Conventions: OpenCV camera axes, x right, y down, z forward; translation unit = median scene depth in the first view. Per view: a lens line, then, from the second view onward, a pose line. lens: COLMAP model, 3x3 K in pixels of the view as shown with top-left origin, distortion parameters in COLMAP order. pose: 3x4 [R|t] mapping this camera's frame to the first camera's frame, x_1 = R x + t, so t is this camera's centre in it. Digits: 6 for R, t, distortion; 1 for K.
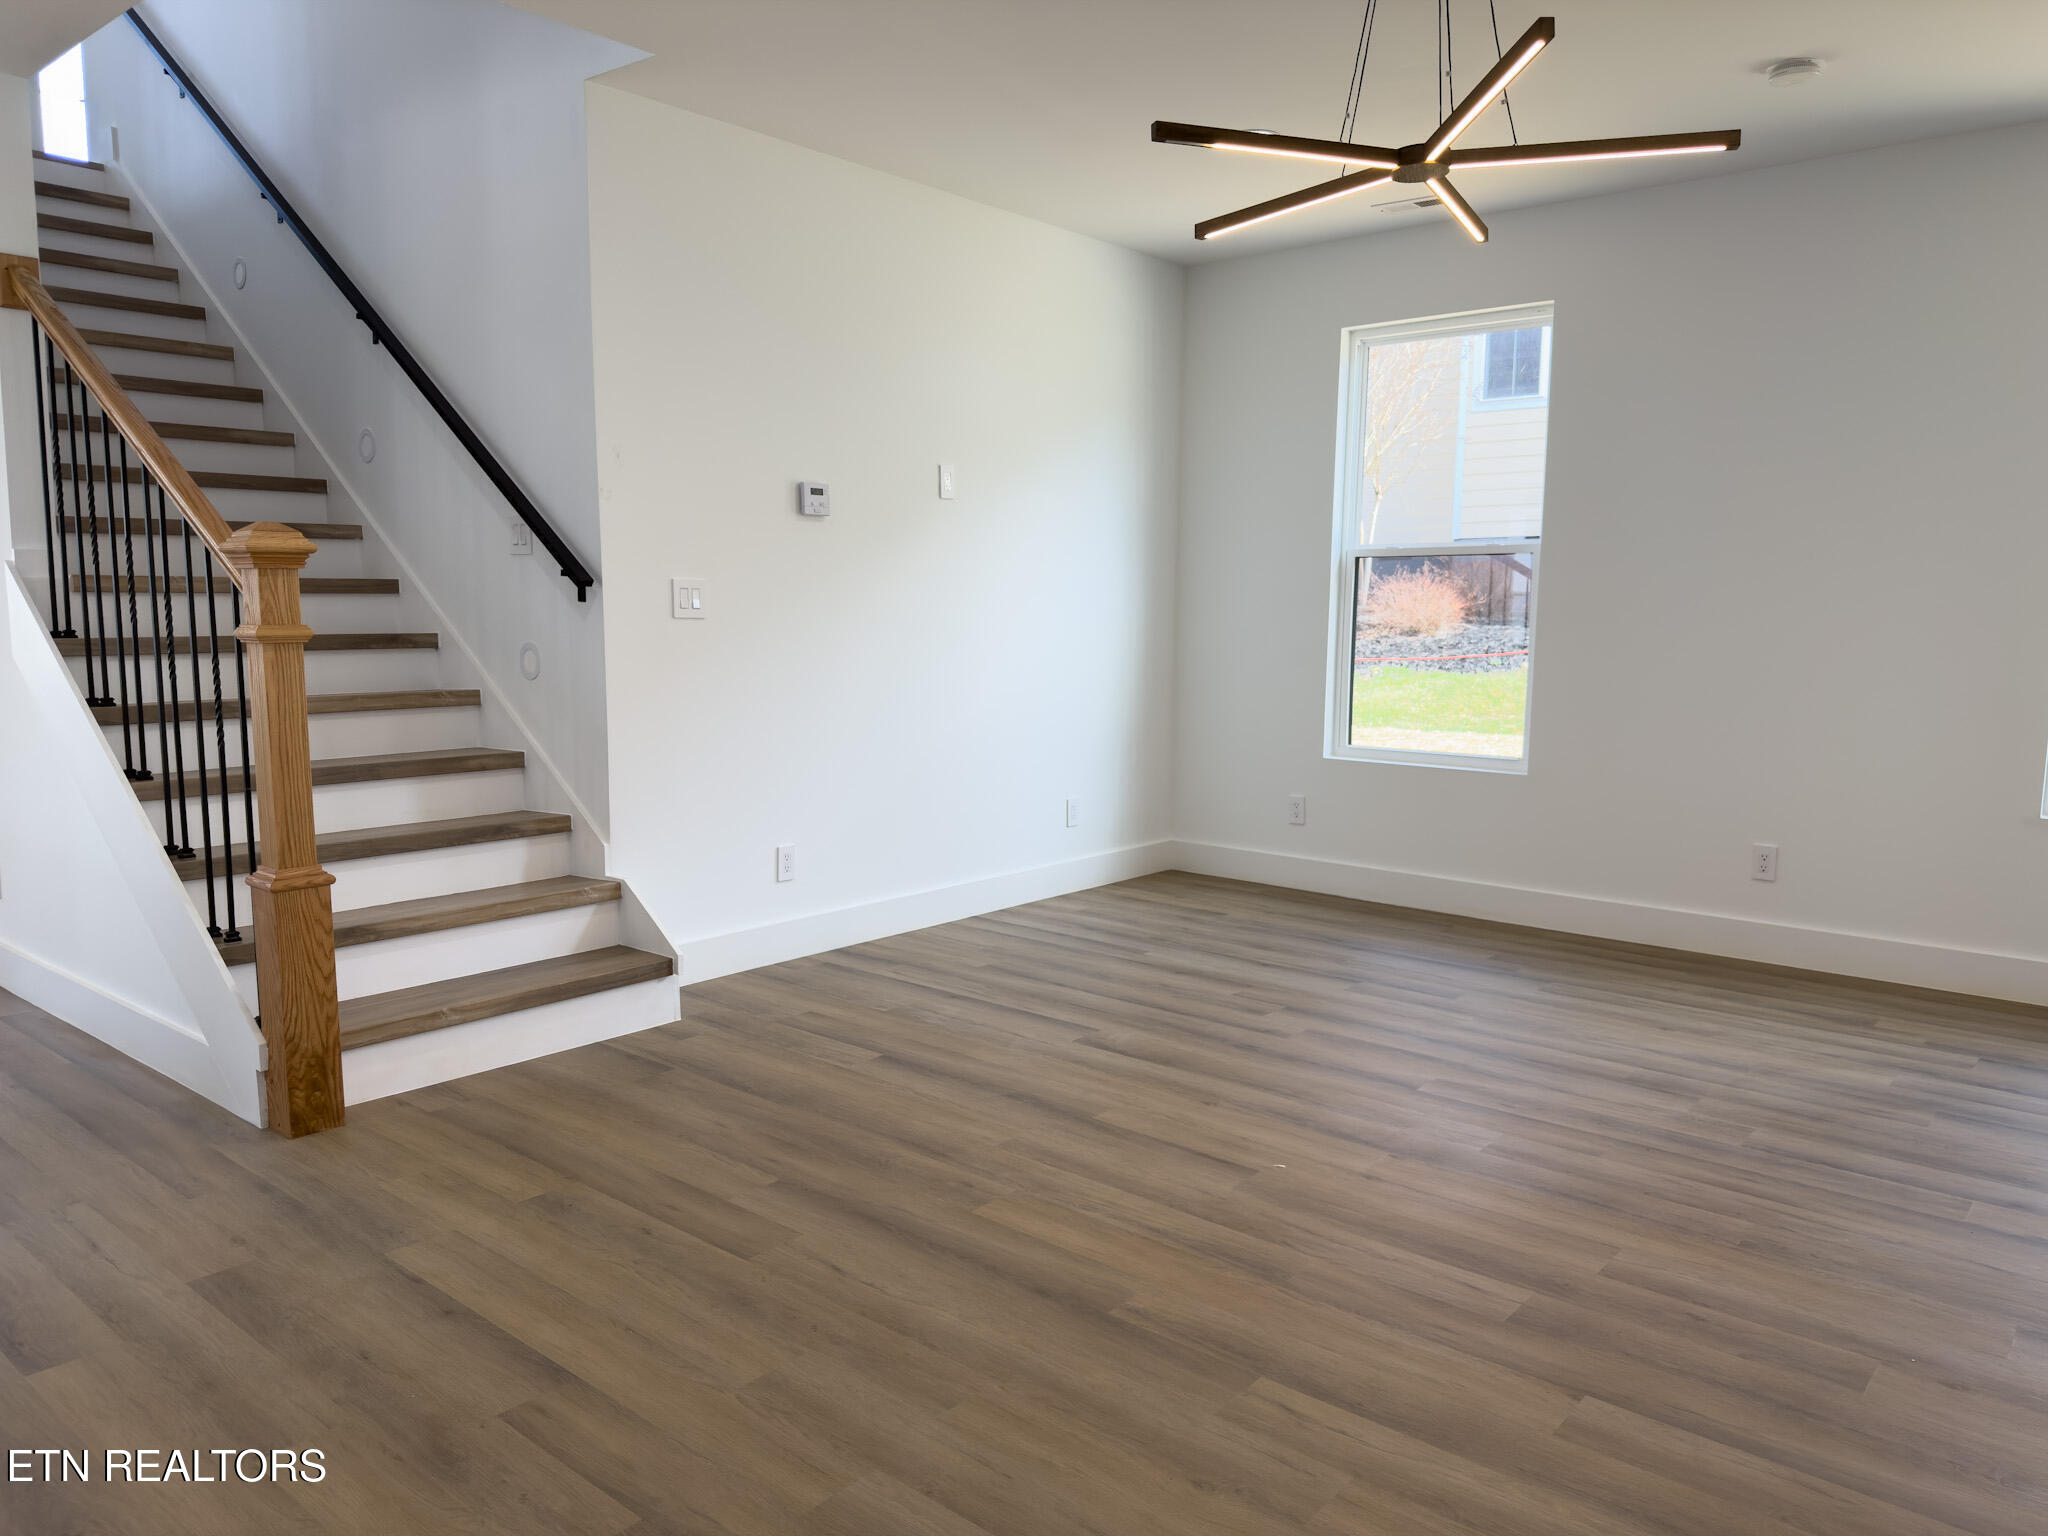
lens RADIAL K [[1433.3, 0, 1026.5], [0, 1433.3, 778.1], [0, 0, 1]] dist [0.025641, -0.002318]
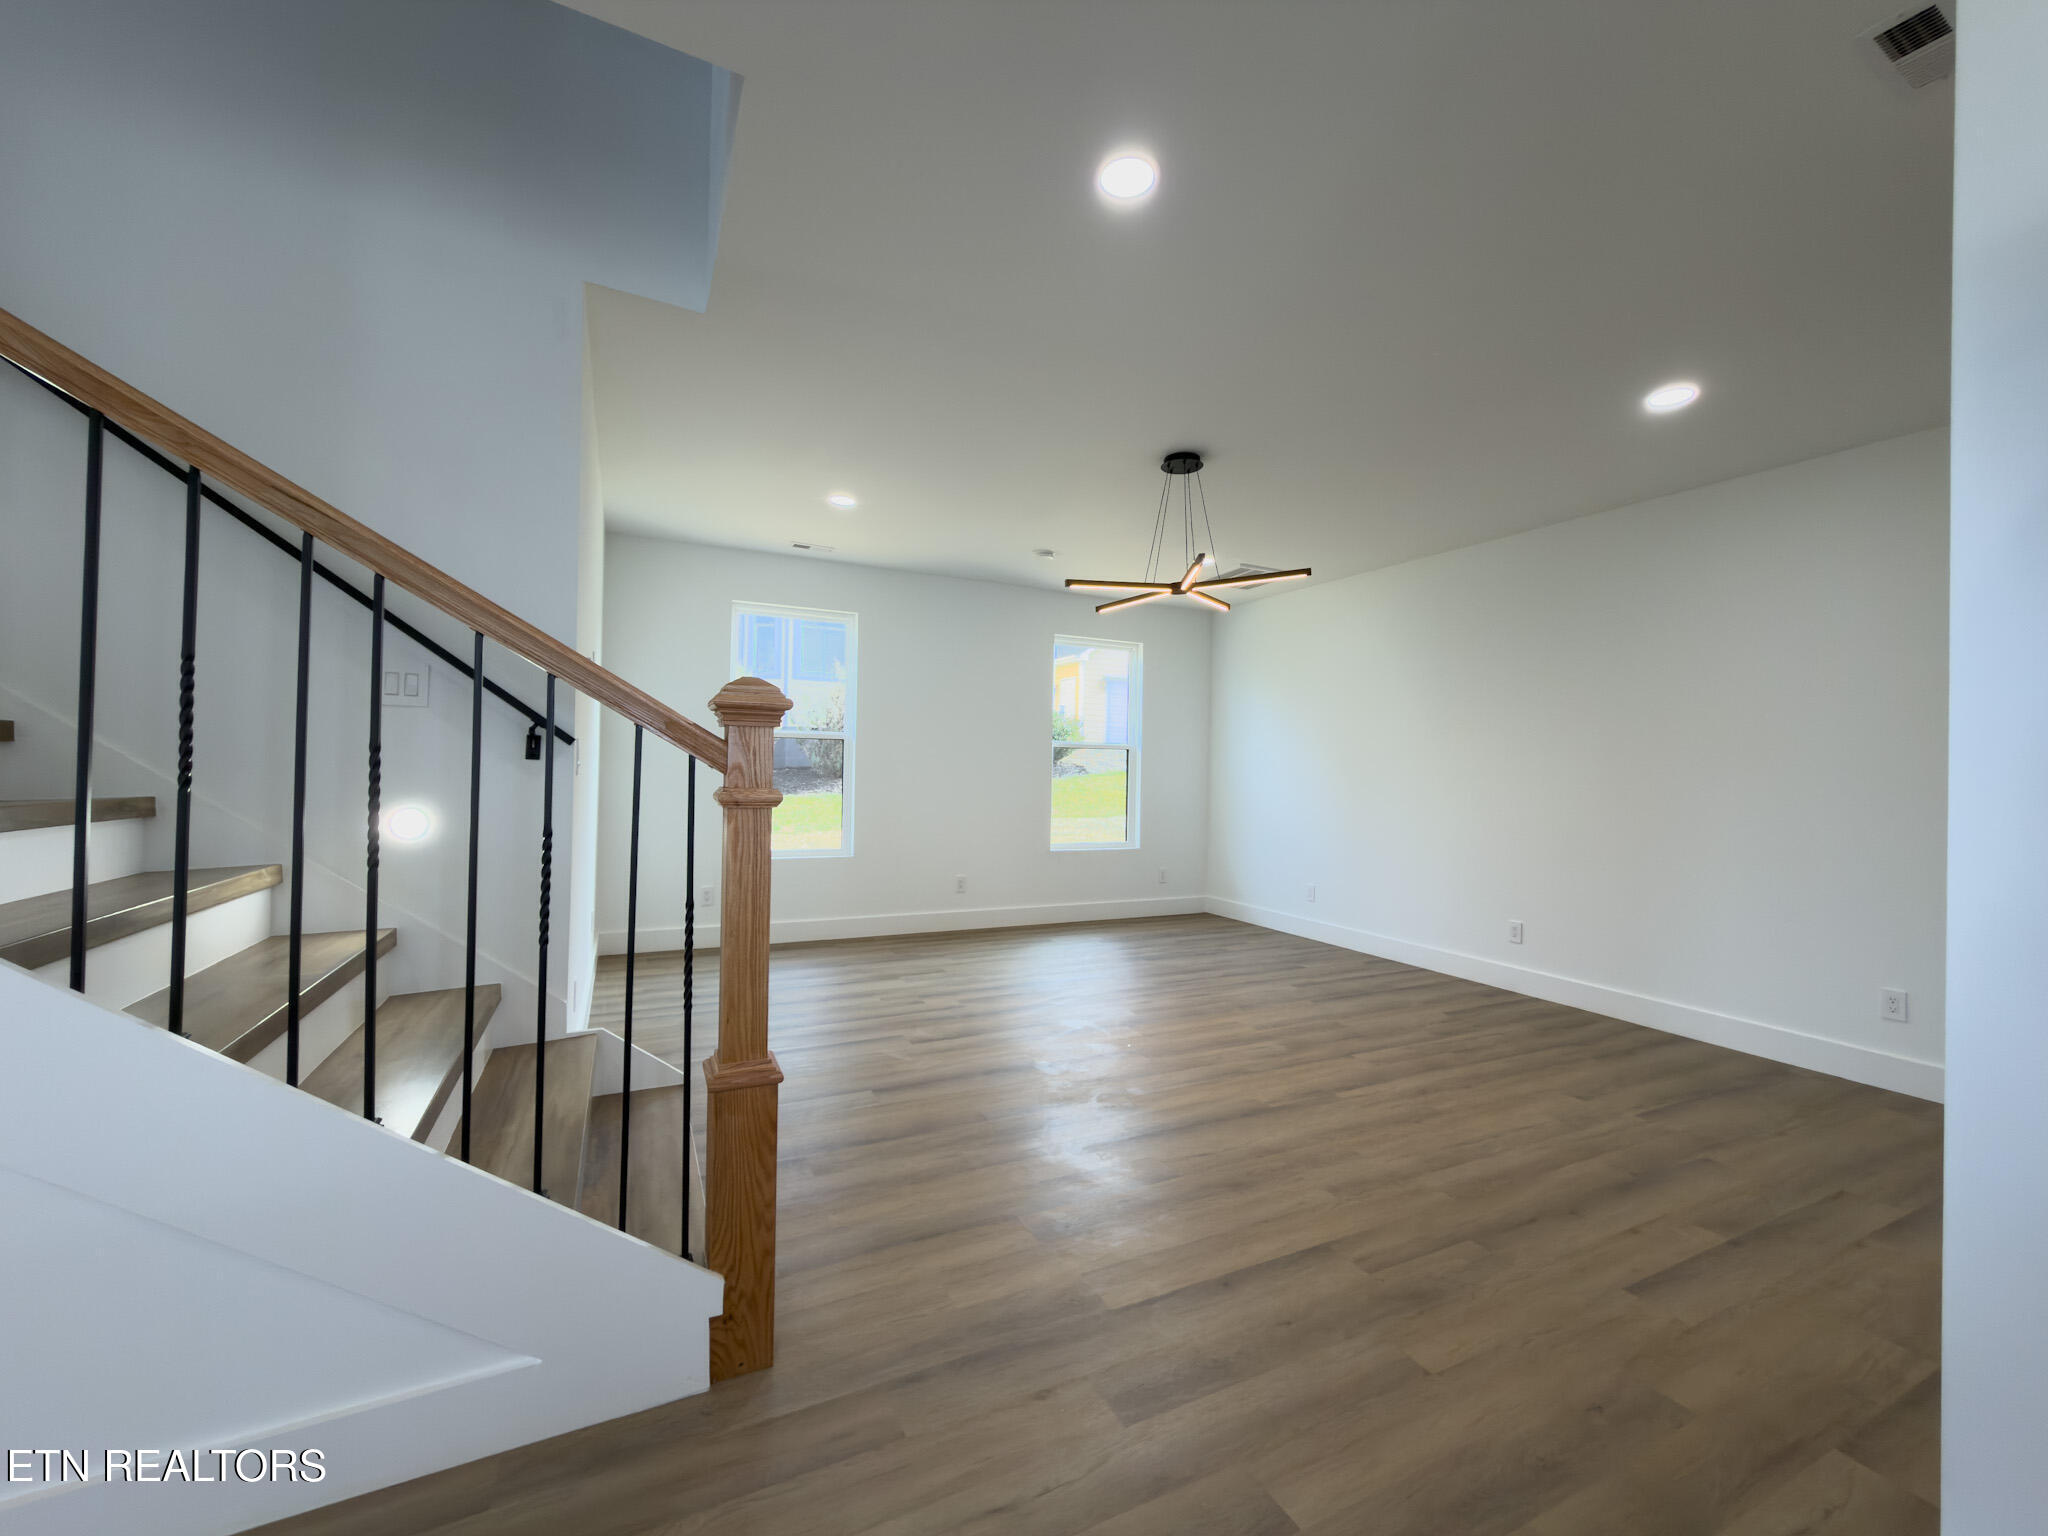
lens RADIAL K [[818.9, 0, 1019.3], [0, 818.9, 765.2], [0, 0, 1]] dist [0.000692, 0.000399]
pose [[0.397083, 0.007820, 0.917749, -0.892246], [0.098157, 0.993866, -0.050939, -0.073610], [-0.912519, 0.110310, 0.393880, 0.611550]]
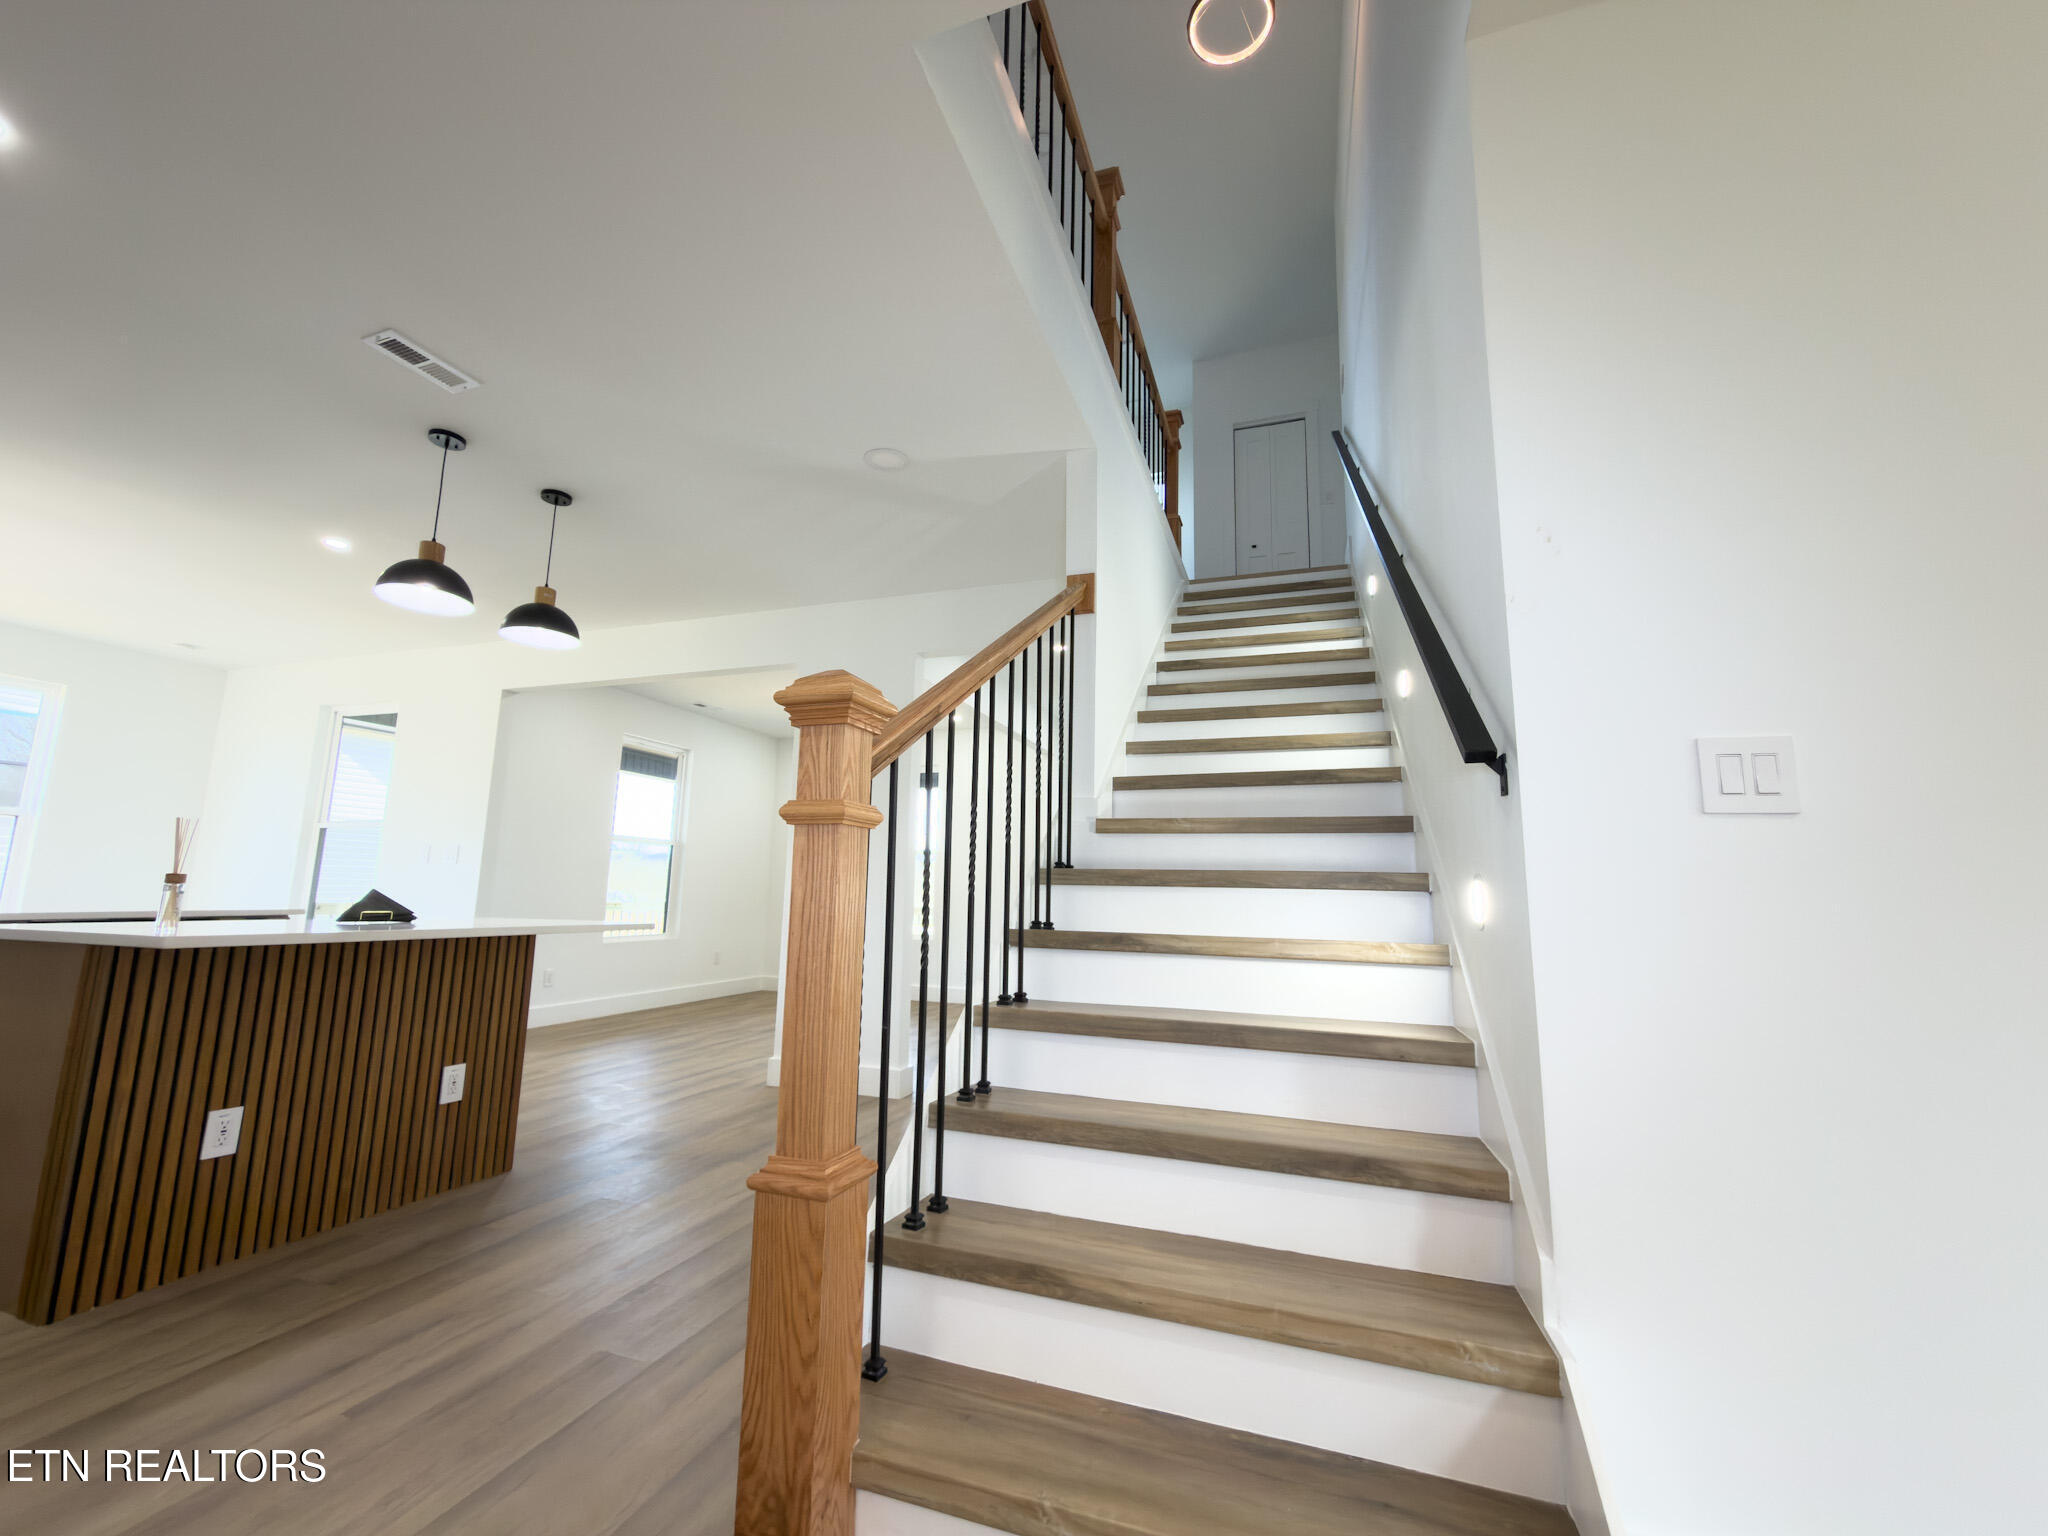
lens RADIAL K [[818.9, 0, 1019.3], [0, 818.9, 765.2], [0, 0, 1]] dist [0.000692, 0.000399]
pose [[0.363599, -0.142359, -0.920614, -0.090659], [-0.135089, 0.969750, -0.203311, -0.051164], [0.921709, 0.198289, 0.333369, 0.920478]]
